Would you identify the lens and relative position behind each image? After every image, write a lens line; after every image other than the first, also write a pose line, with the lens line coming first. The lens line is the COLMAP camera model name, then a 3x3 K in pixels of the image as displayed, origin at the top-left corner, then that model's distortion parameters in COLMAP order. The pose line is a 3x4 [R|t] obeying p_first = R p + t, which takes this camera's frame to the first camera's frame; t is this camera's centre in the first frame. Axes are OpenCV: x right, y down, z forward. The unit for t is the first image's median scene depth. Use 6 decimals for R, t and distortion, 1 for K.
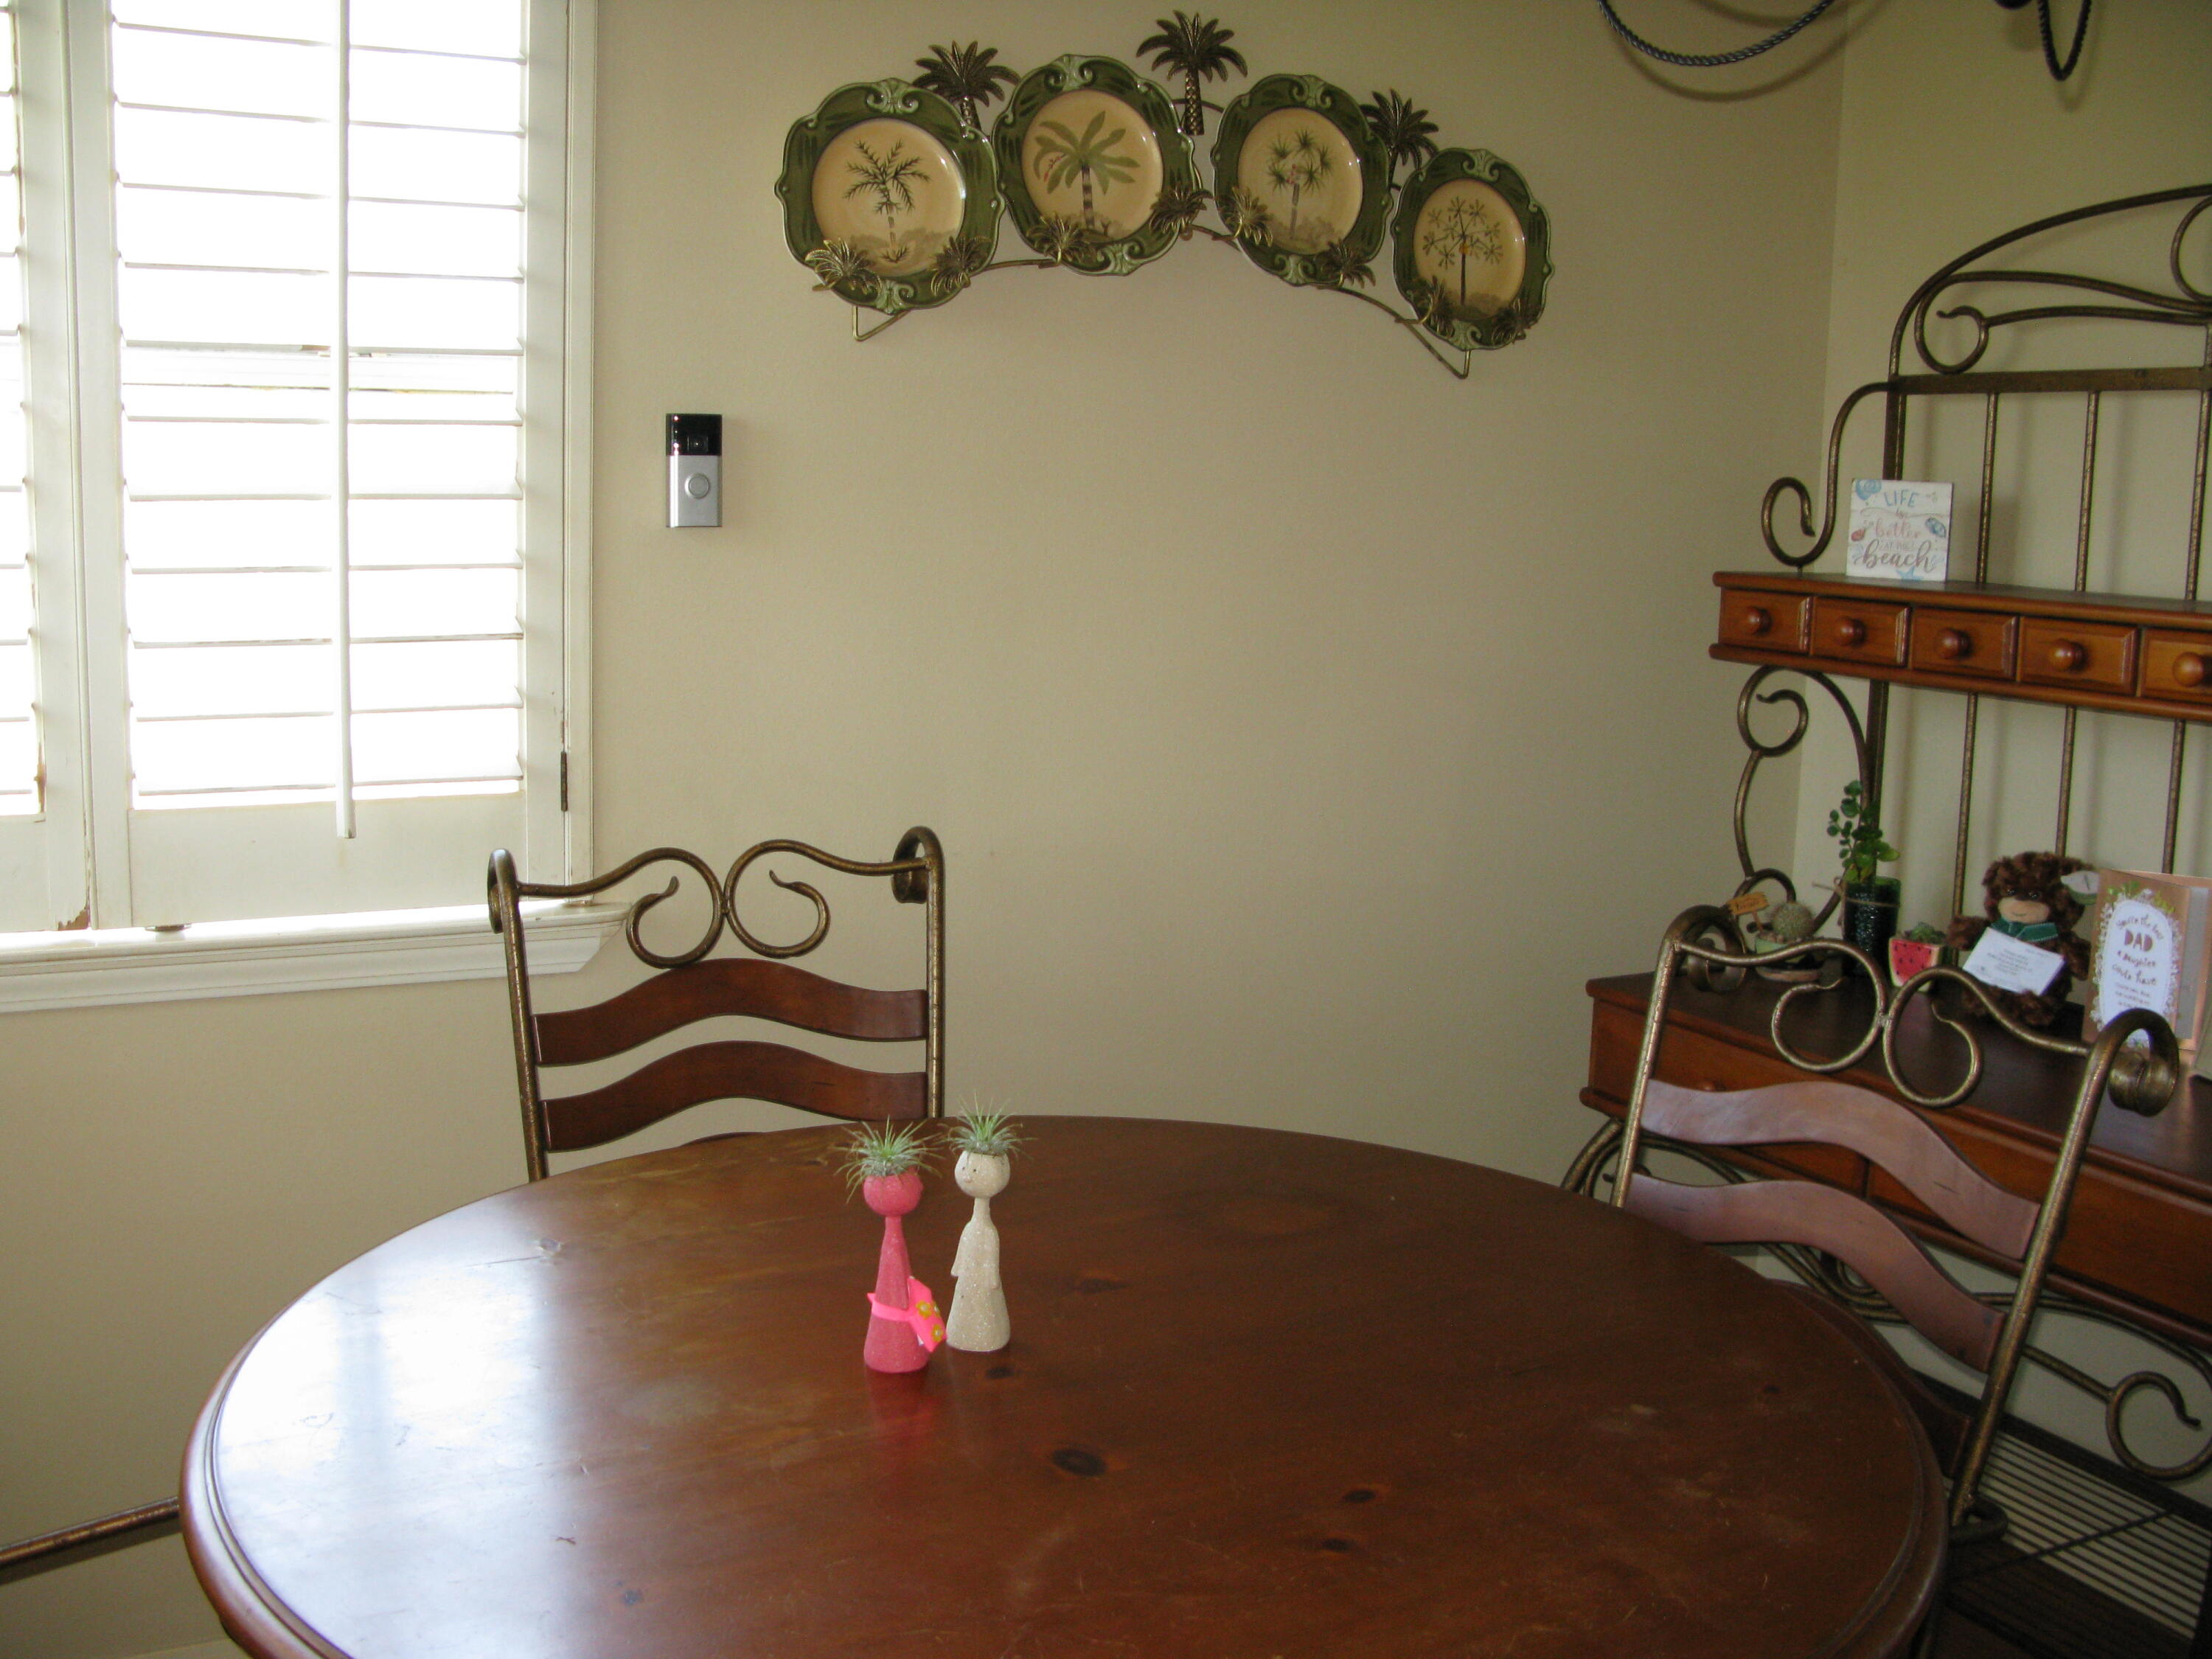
lens RADIAL K [[2257.8, 0, 1108.6], [0, 2257.8, 832.2], [0, 0, 1]] dist [-0.206105, 0.281379]
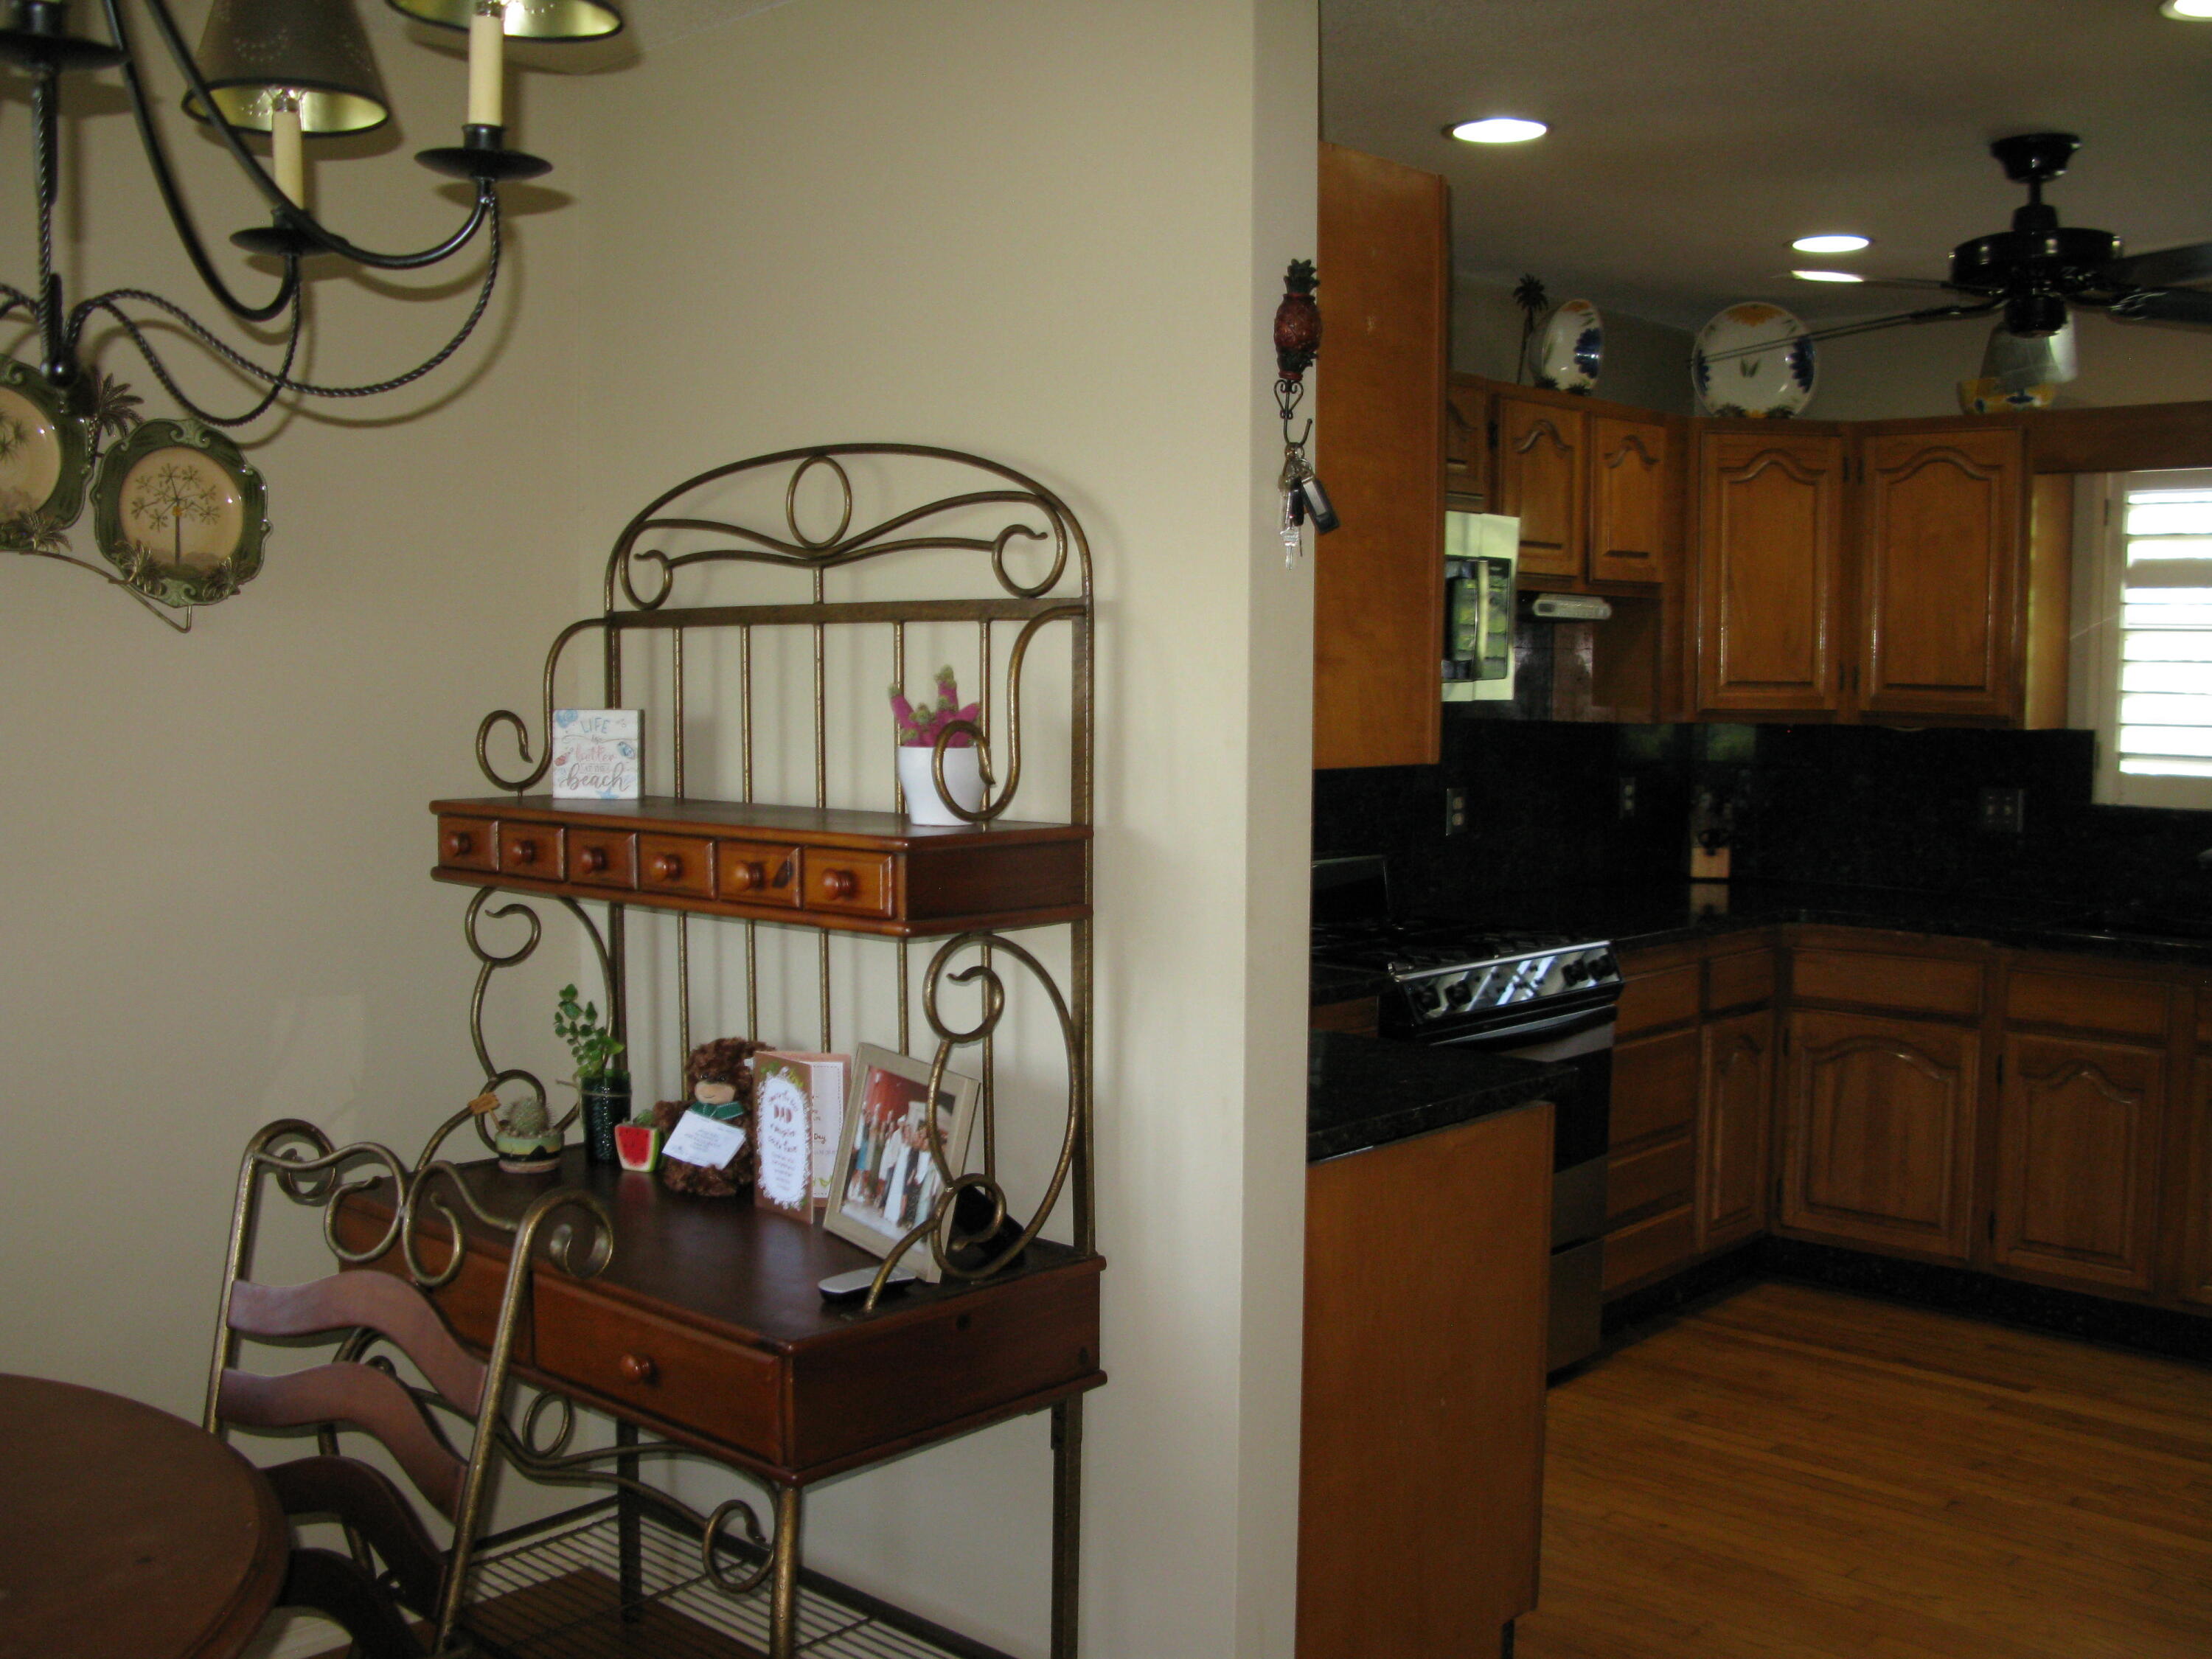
lens RADIAL K [[2257.8, 0, 1108.6], [0, 2257.8, 832.2], [0, 0, 1]] dist [-0.206105, 0.281379]
pose [[0.938656, -0.048410, 0.341439, 0.216534], [0.076871, 0.994558, -0.070317, -0.000078], [-0.336177, 0.092250, 0.937270, -0.128904]]
